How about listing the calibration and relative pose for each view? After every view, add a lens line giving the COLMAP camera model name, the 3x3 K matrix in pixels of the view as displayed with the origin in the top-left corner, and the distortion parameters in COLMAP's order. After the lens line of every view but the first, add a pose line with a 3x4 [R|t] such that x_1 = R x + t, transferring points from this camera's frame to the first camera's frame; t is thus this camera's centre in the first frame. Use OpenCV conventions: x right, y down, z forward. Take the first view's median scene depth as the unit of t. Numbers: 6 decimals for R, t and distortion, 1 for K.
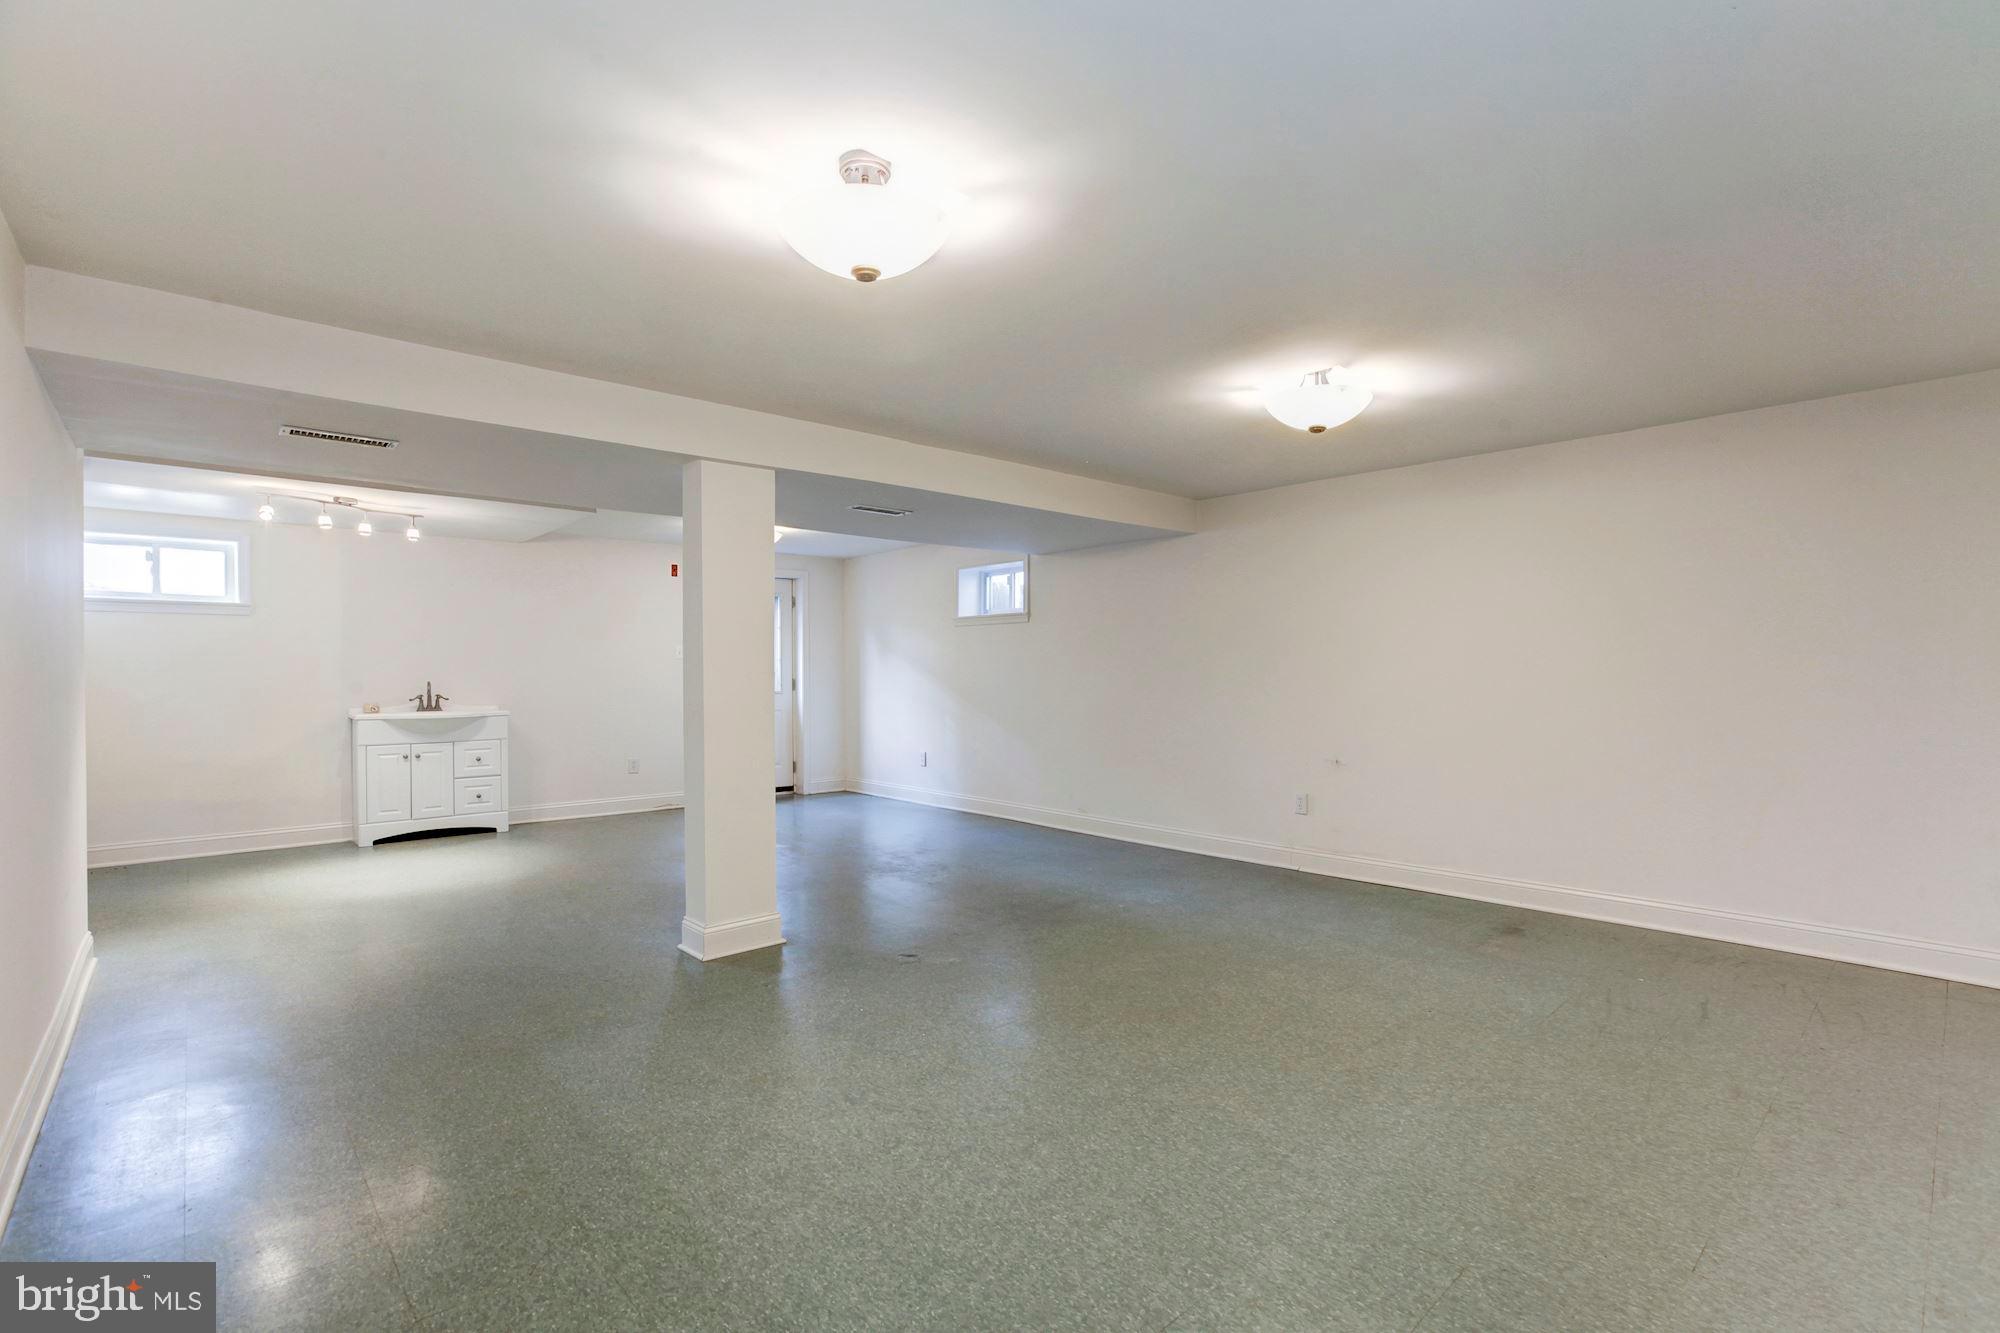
lens RADIAL K [[915.4, 0, 1000.4], [0, 915.4, 672.6], [0, 0, 1]] dist [-0.020924, 0.010688]
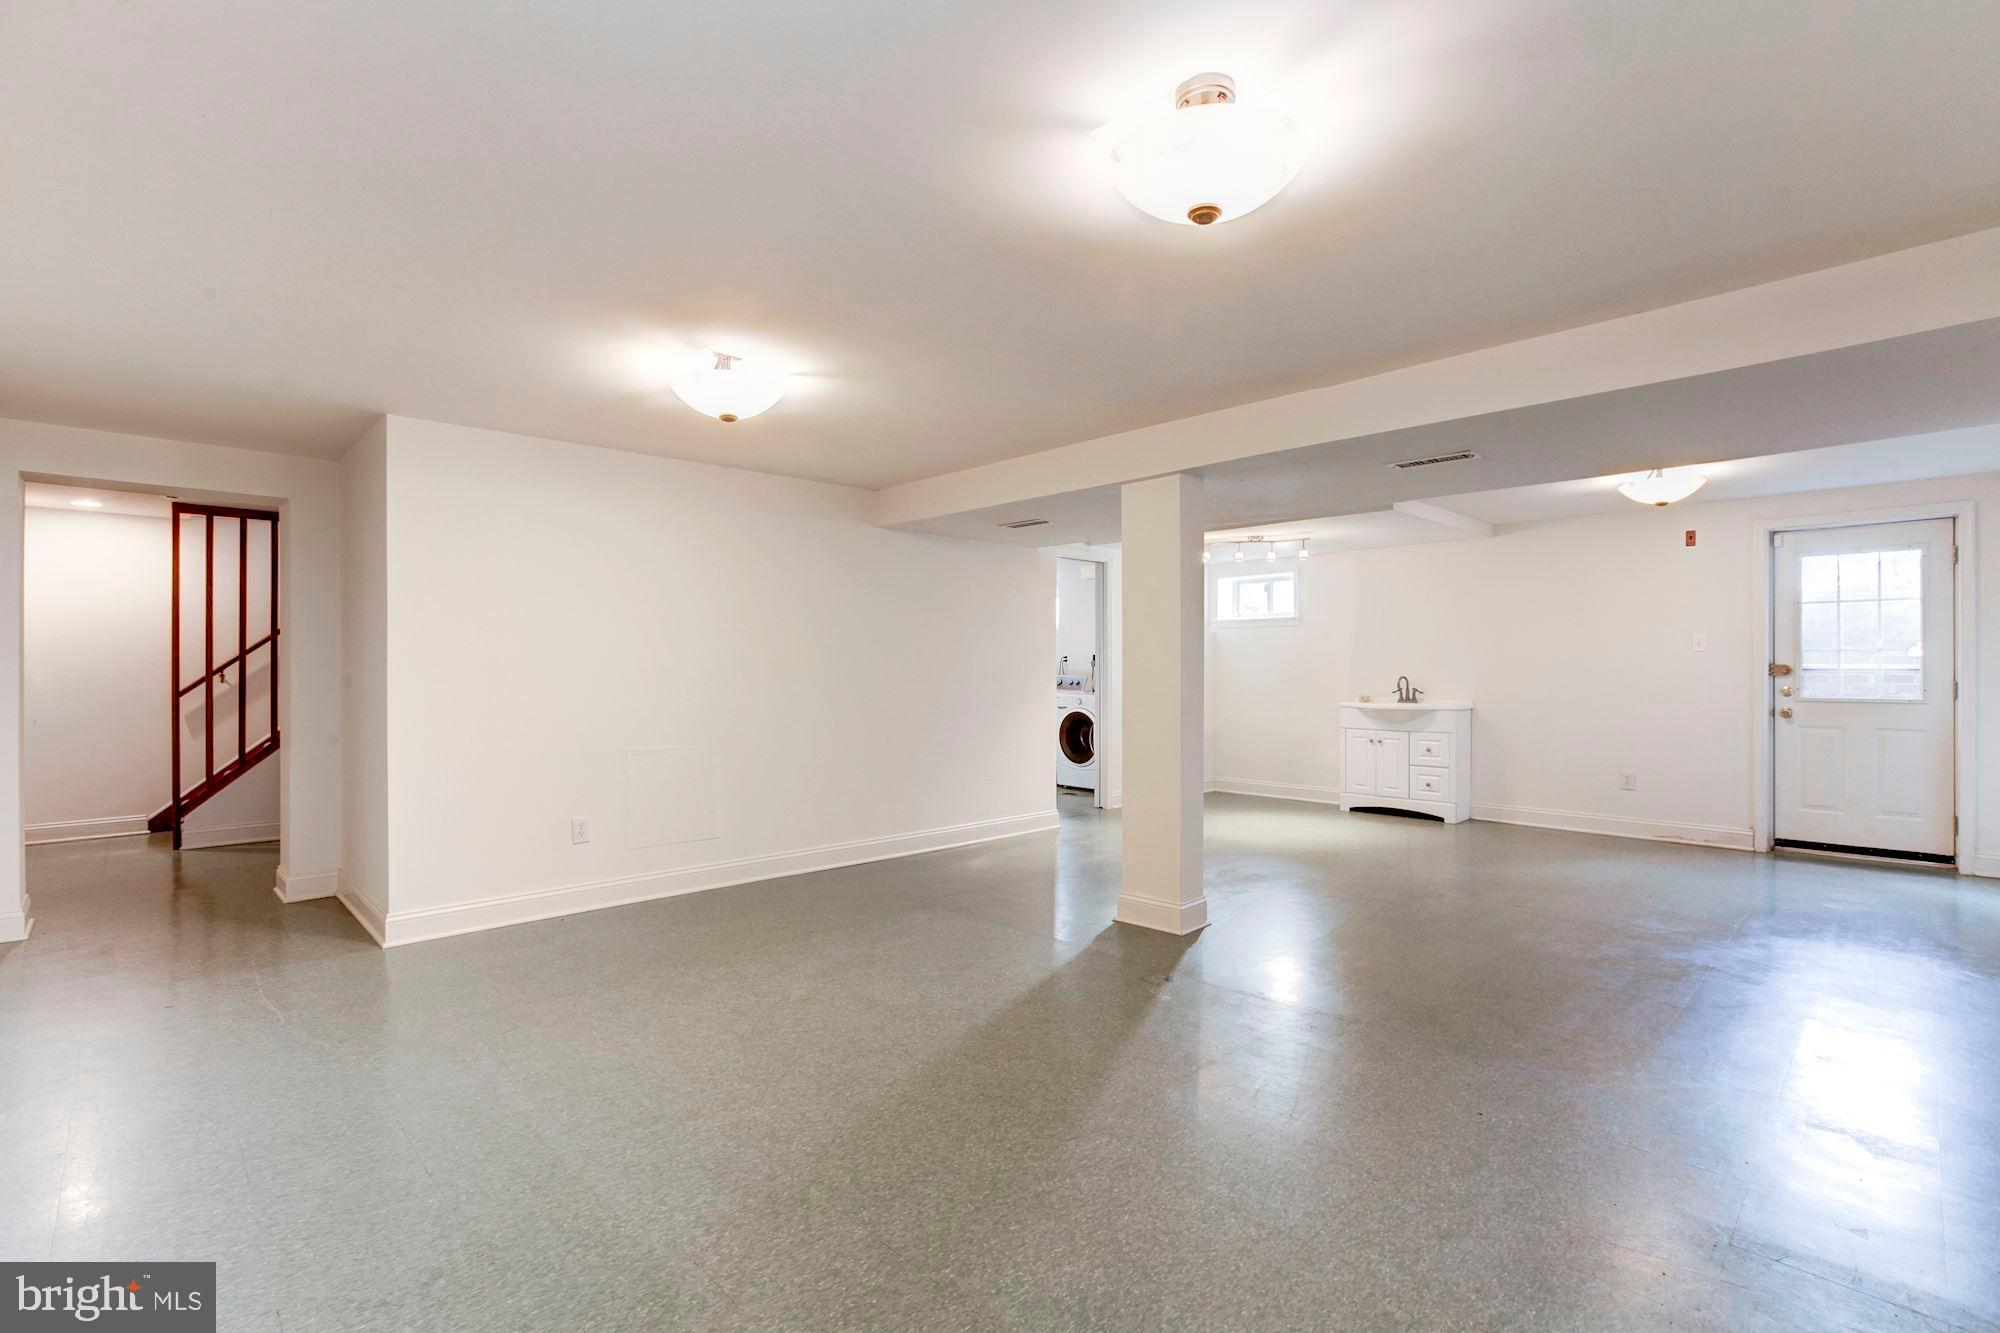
lens RADIAL K [[915.4, 0, 1002.4], [0, 915.4, 665.1], [0, 0, 1]] dist [-0.020924, 0.010688]
pose [[0.019054, -0.001365, -0.999818, 0.524055], [0.000274, 0.999999, -0.001360, -0.002559], [0.999818, -0.000248, 0.019054, 0.528360]]
